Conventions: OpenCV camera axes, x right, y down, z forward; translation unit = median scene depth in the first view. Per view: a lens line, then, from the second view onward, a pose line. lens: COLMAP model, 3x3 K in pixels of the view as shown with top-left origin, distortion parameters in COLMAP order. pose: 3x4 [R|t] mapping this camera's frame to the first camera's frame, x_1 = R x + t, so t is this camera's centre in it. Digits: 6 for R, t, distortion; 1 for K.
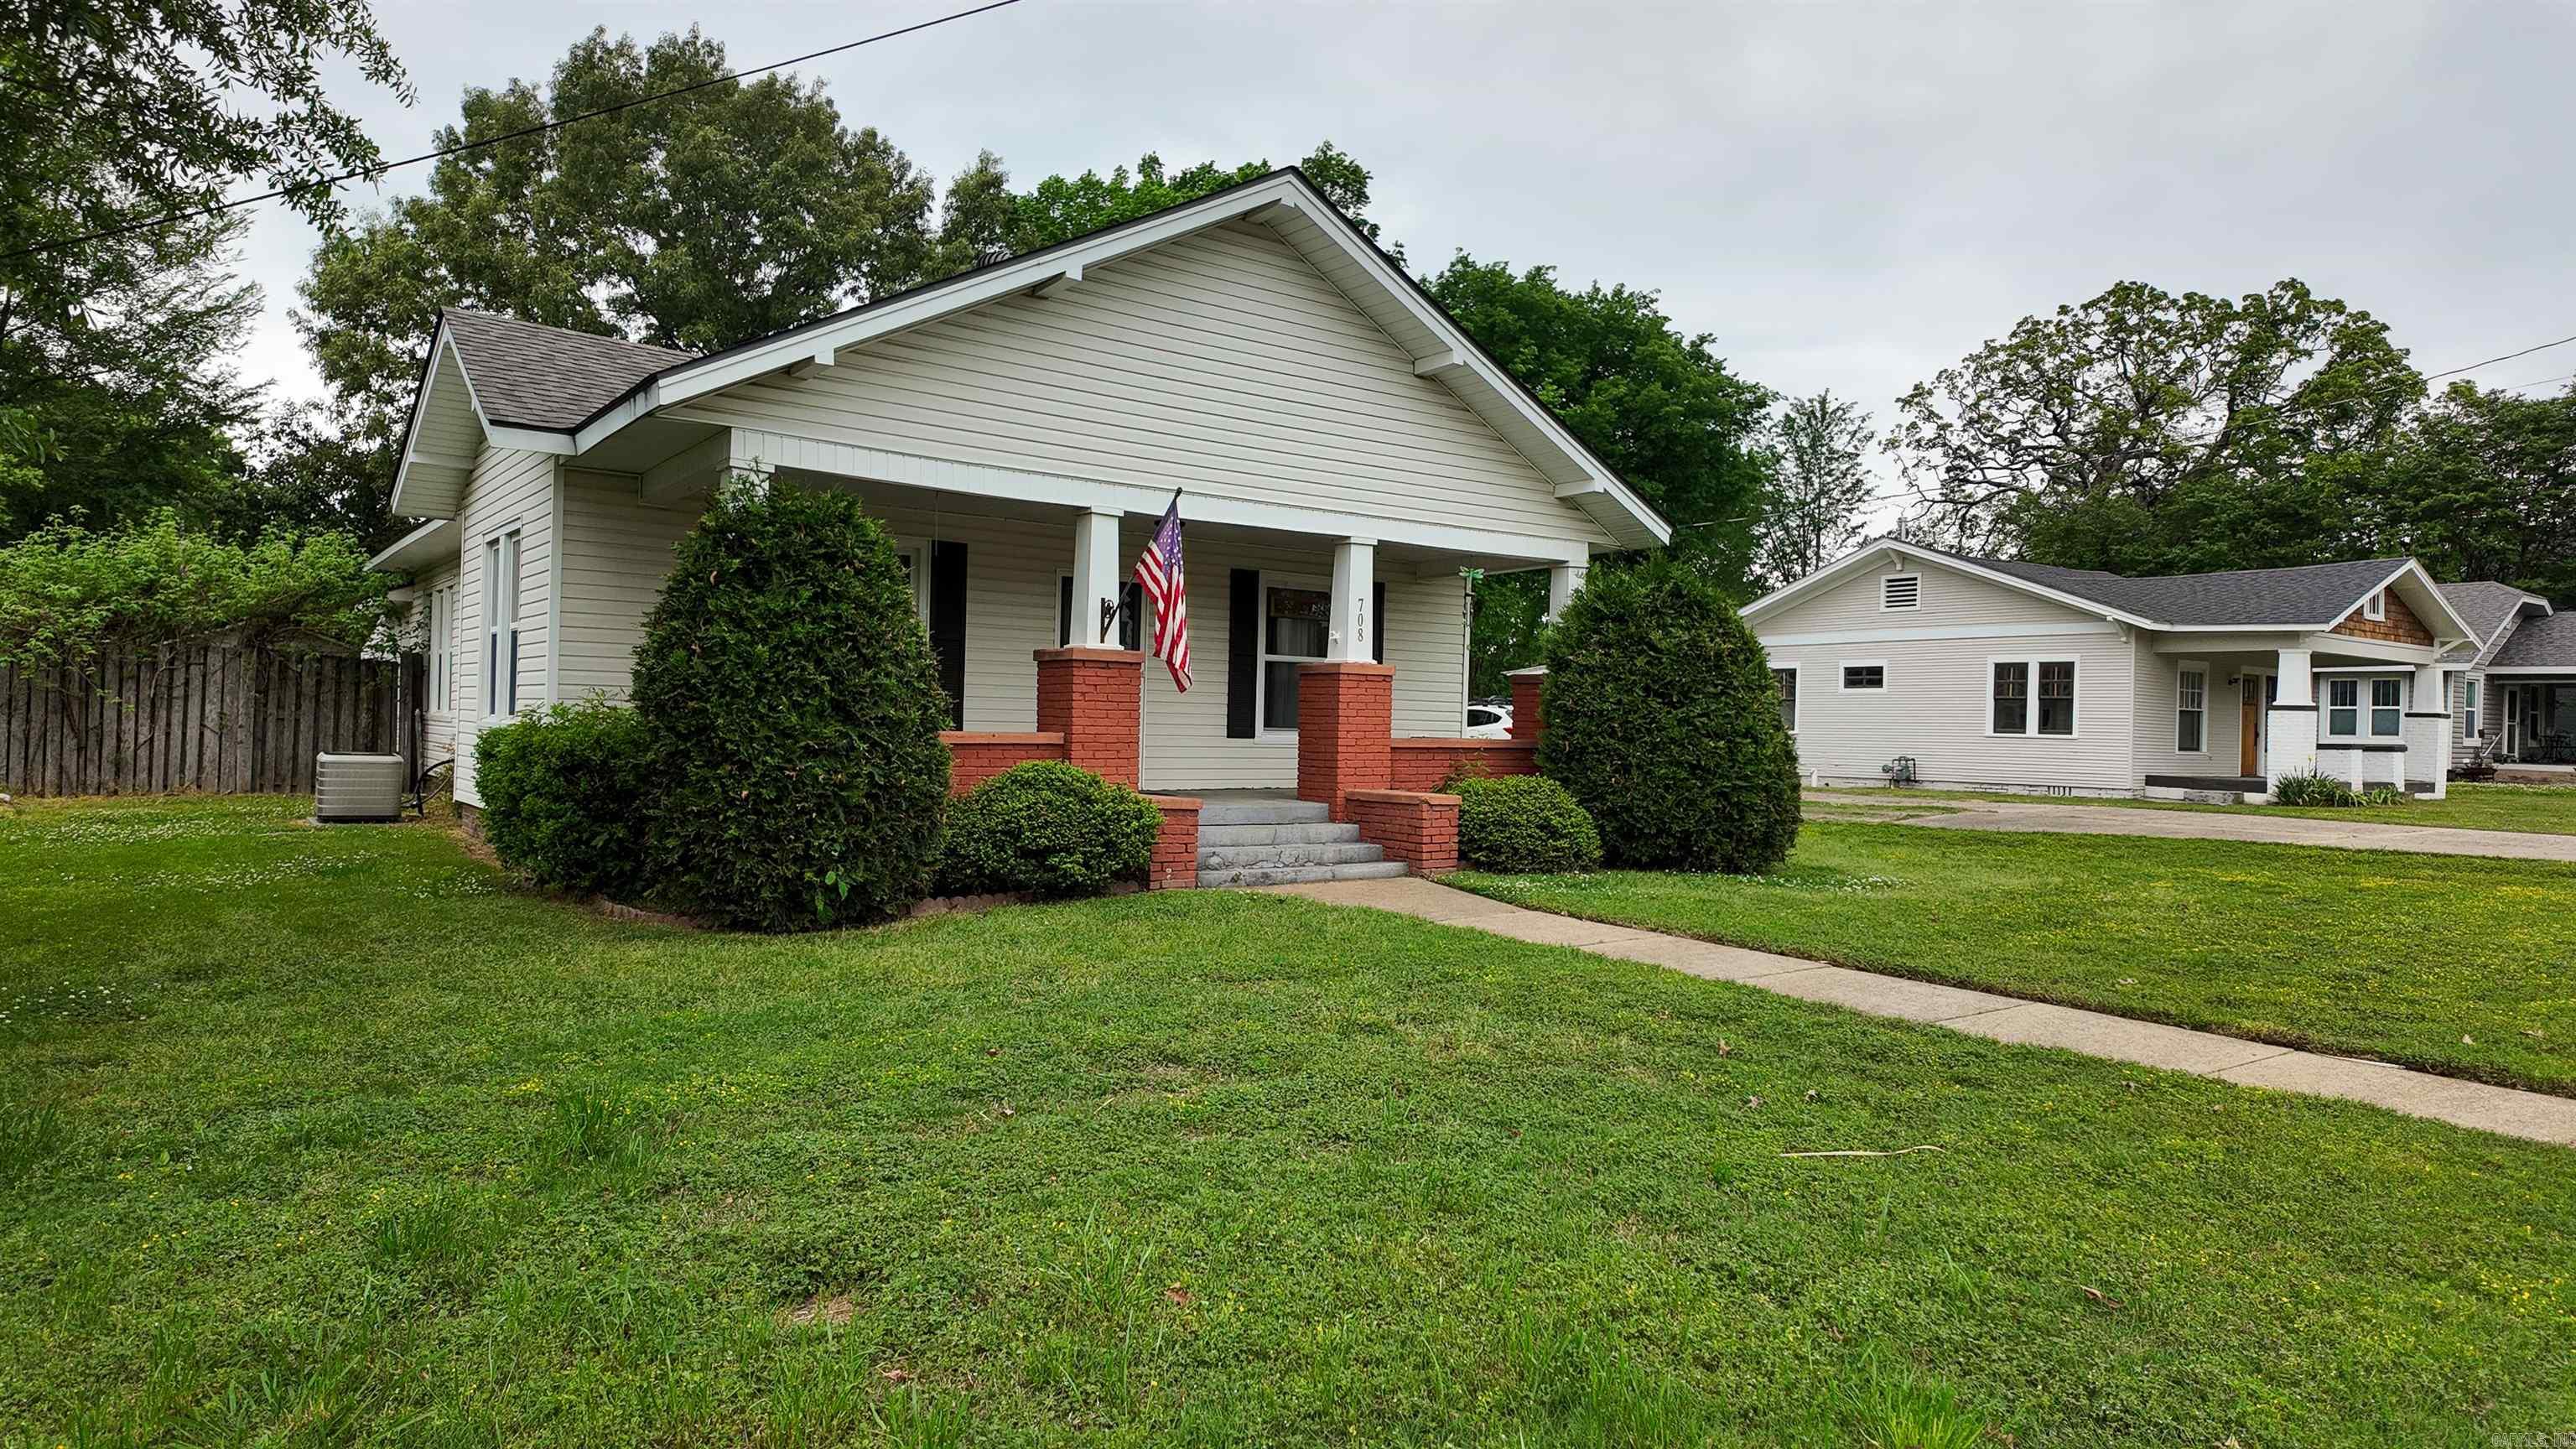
lens RADIAL K [[1529.9, 0, 1313.7], [0, 1529.9, 720.5], [0, 0, 1]] dist [0.042789, -0.019739]
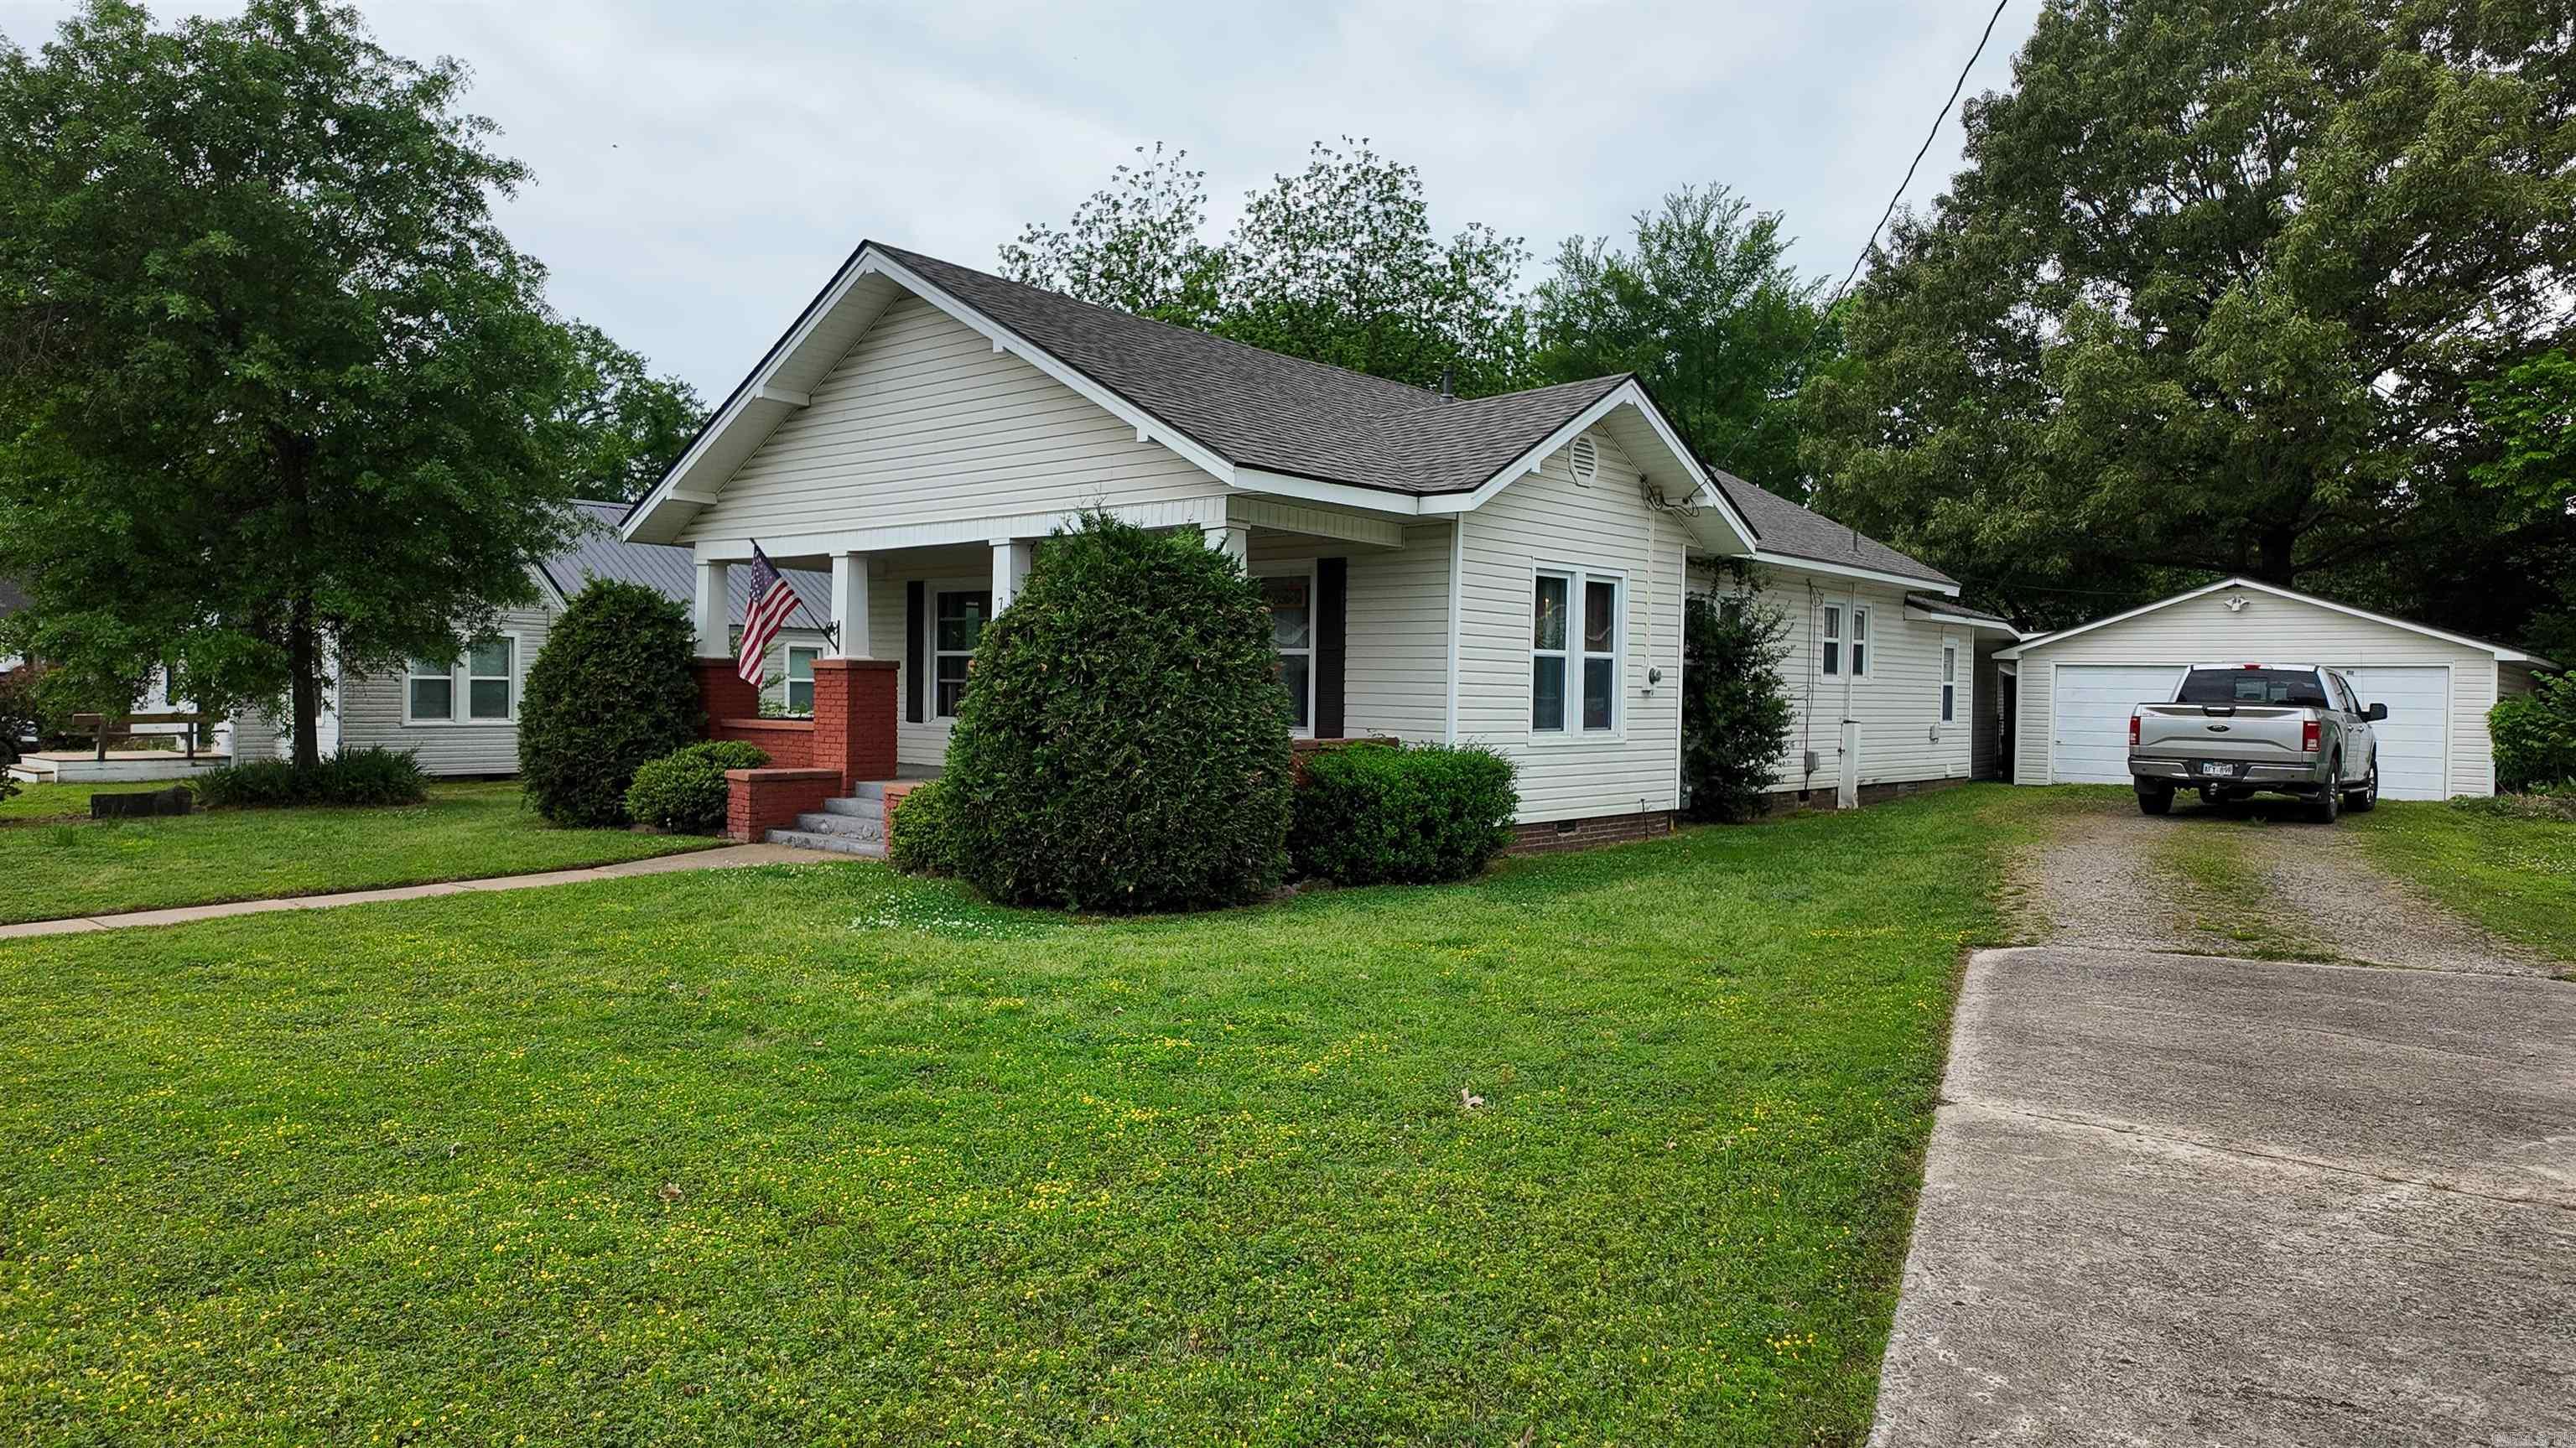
lens RADIAL K [[1614.5, 0, 1279.6], [0, 1614.5, 710.8], [0, 0, 1]] dist [0.024045, -0.006036]
pose [[0.216407, -0.007107, -0.976277, 1.137330], [-0.005648, 0.999948, -0.008532, 0.006161], [0.976287, 0.007361, 0.216355, 0.943733]]
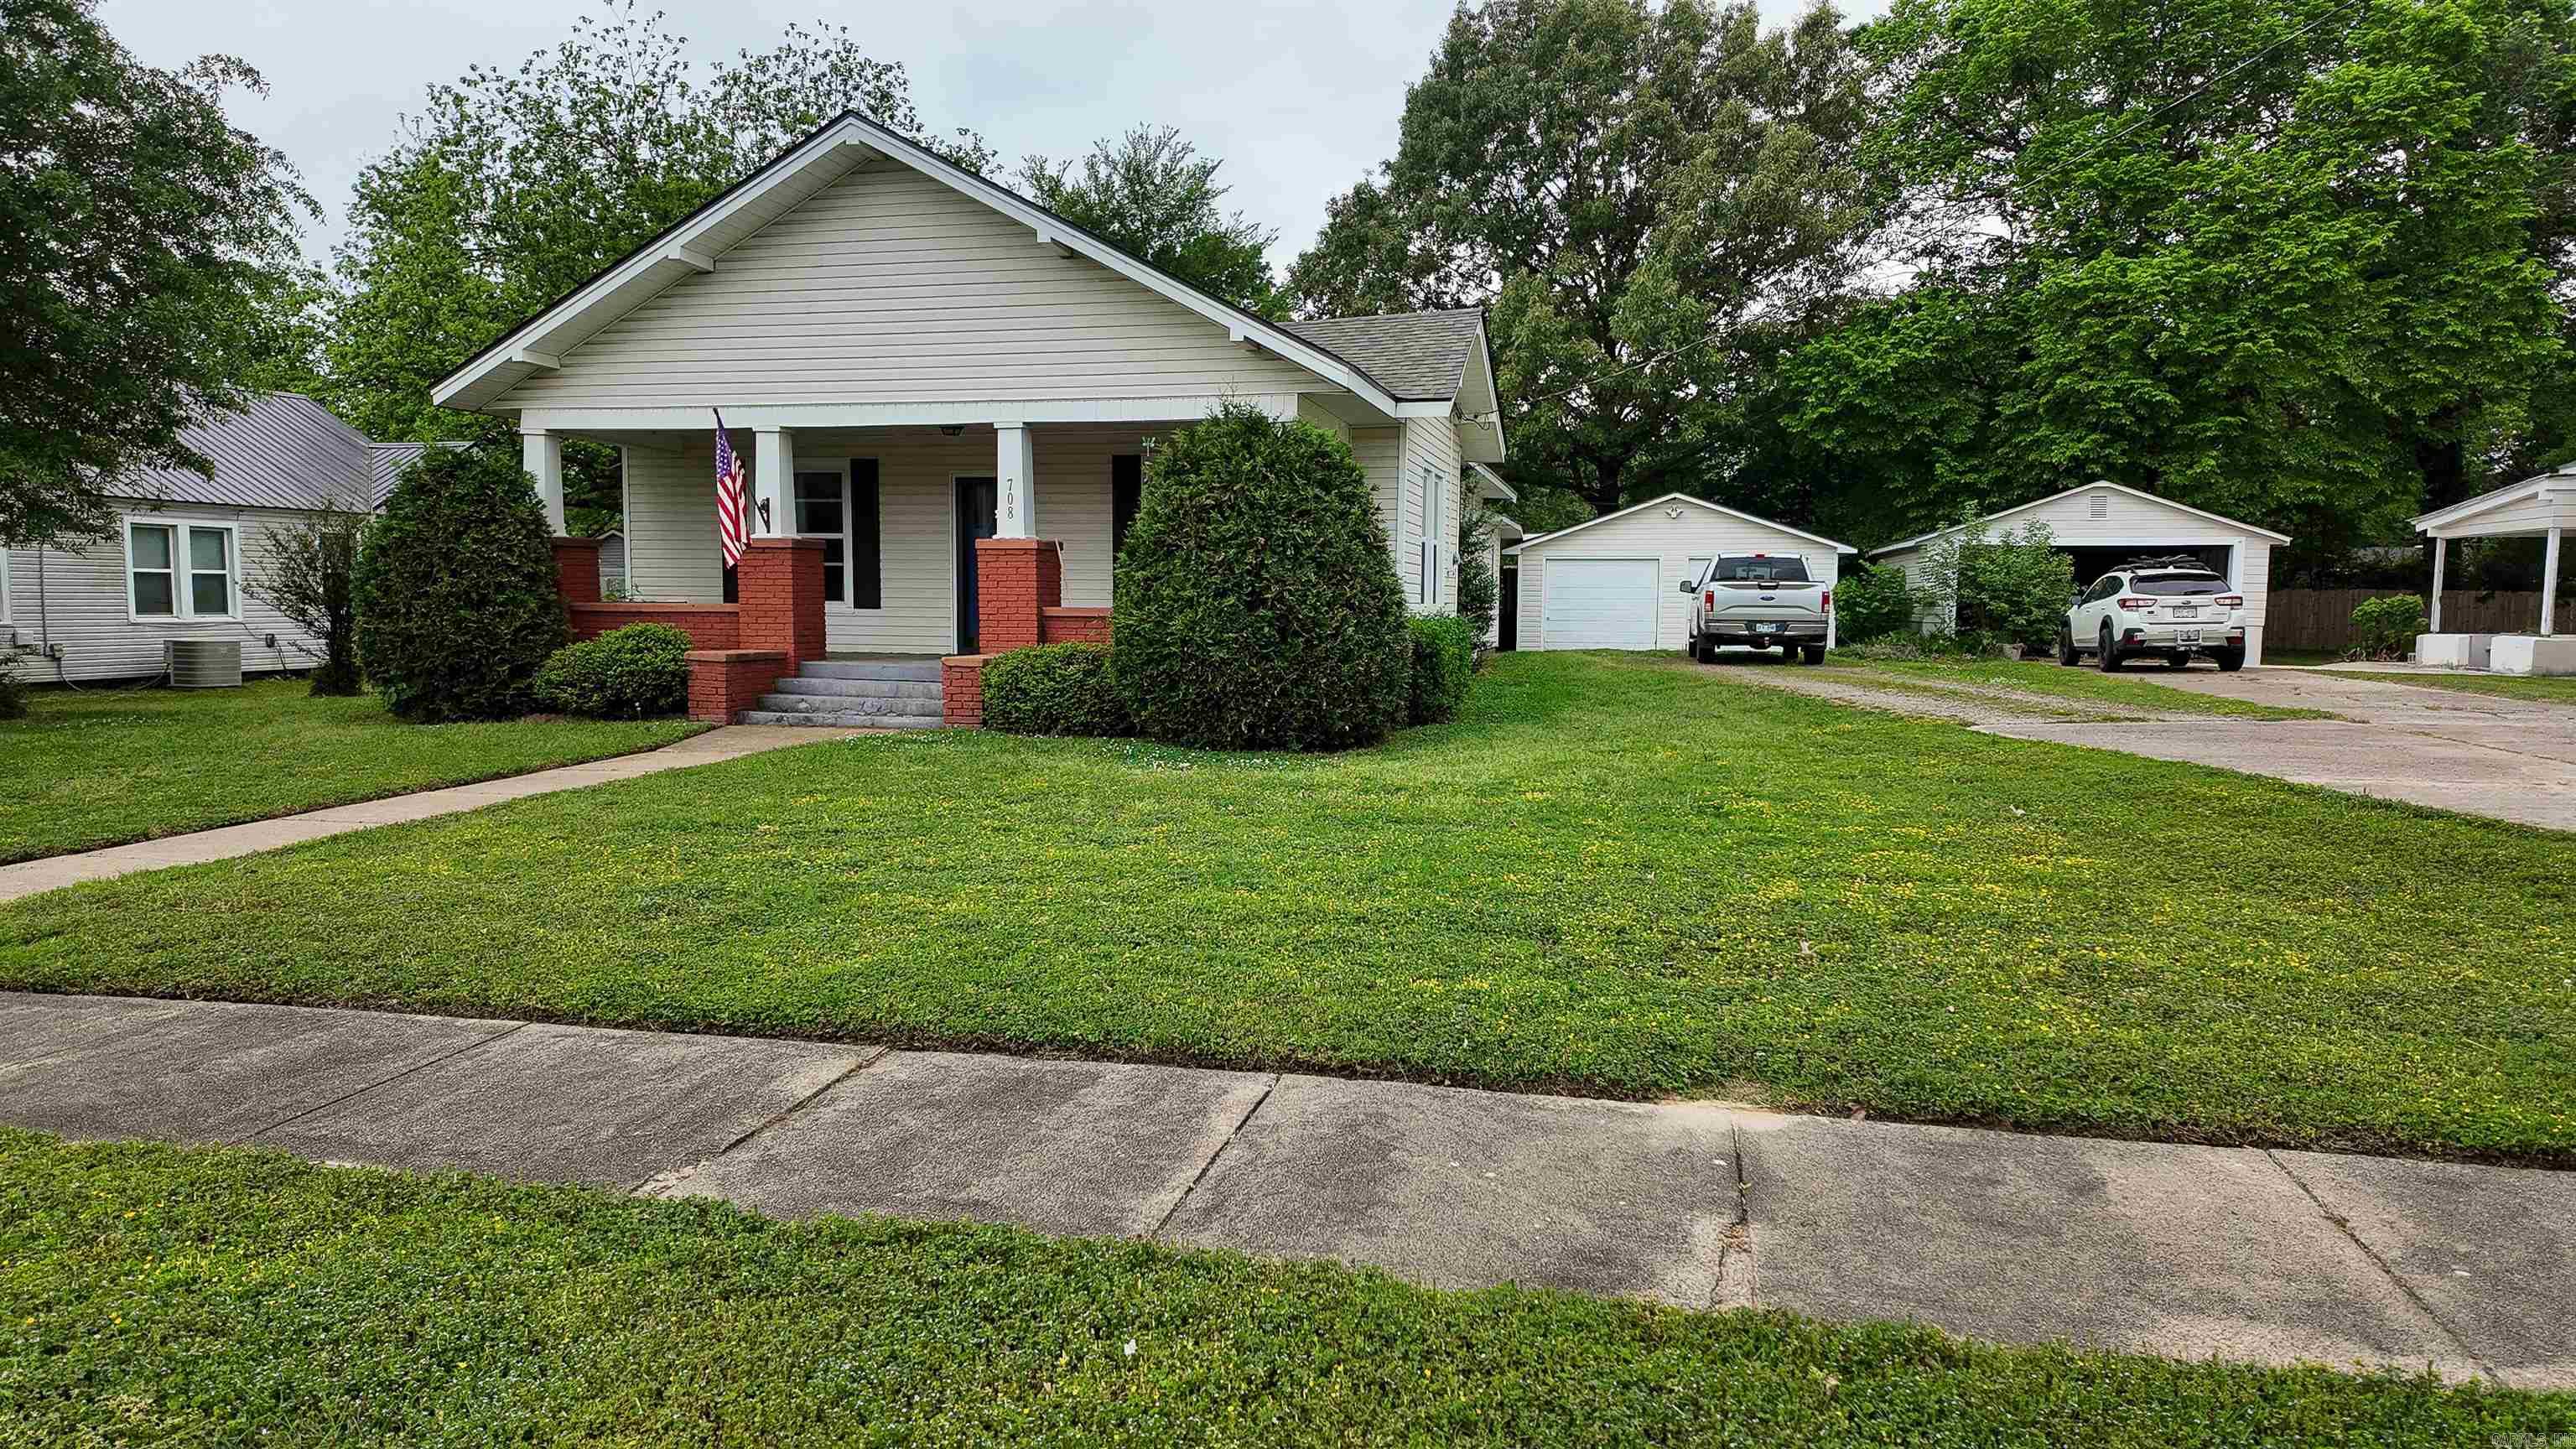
lens RADIAL K [[1529.9, 0, 1287.2], [0, 1529.9, 722.6], [0, 0, 1]] dist [0.042789, -0.019739]
pose [[0.638893, 0.041310, -0.768186, 1.006251], [0.012321, 0.997880, 0.063909, 0.027006], [0.769197, -0.050296, 0.637029, 0.444475]]
